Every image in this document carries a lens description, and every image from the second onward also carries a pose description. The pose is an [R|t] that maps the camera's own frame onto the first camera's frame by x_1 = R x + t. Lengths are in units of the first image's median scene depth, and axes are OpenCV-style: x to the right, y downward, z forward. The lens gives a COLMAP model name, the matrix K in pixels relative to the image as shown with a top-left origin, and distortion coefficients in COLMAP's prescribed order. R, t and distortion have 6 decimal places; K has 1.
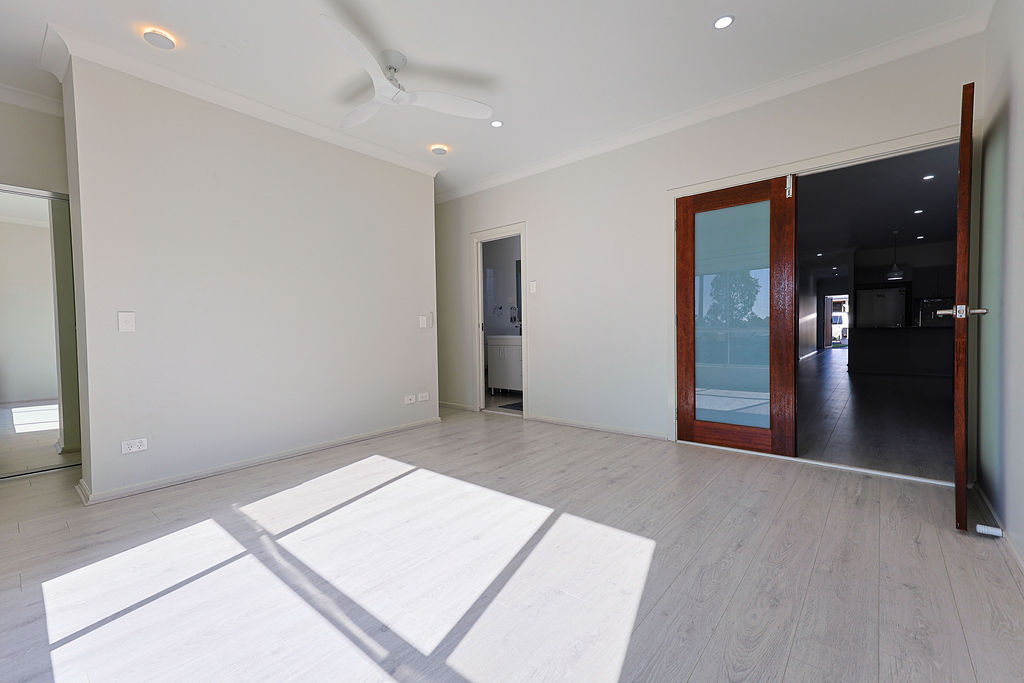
lens RADIAL K [[429.2, 0, 512.0], [0, 429.2, 341.5], [0, 0, 1]] dist [0.020791, -0.000033]
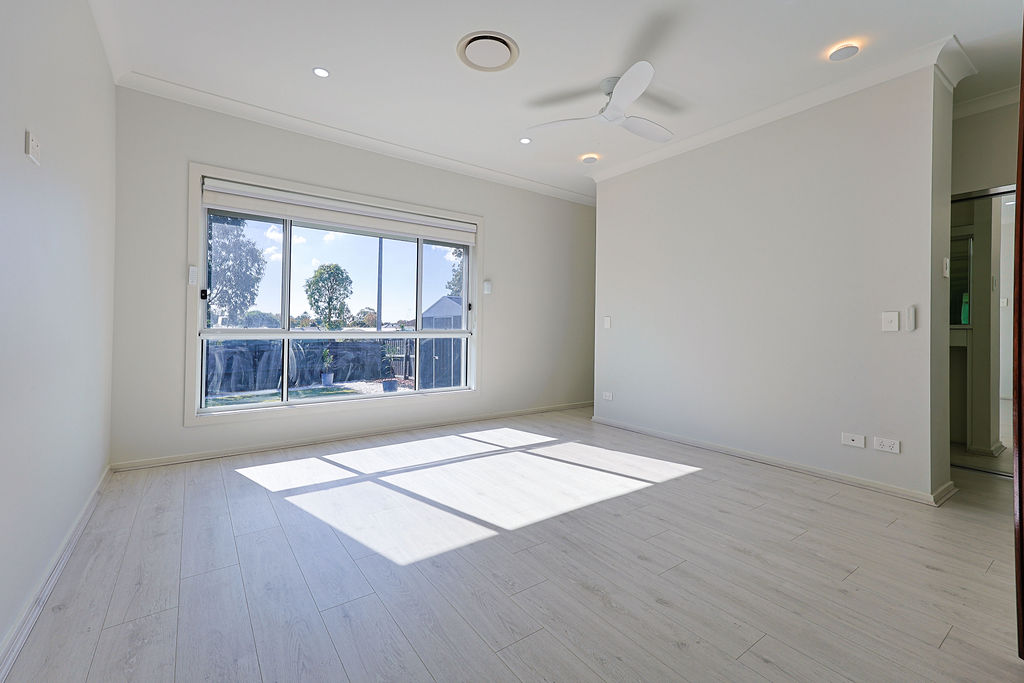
lens RADIAL K [[441.0, 0, 514.2], [0, 441.0, 318.7], [0, 0, 1]] dist [0.019169, -0.000131]
pose [[-0.228076, -0.001412, -0.973642, 0.916527], [-0.038454, 0.999232, 0.007559, -0.059045], [0.972884, 0.039165, -0.227956, 1.079298]]
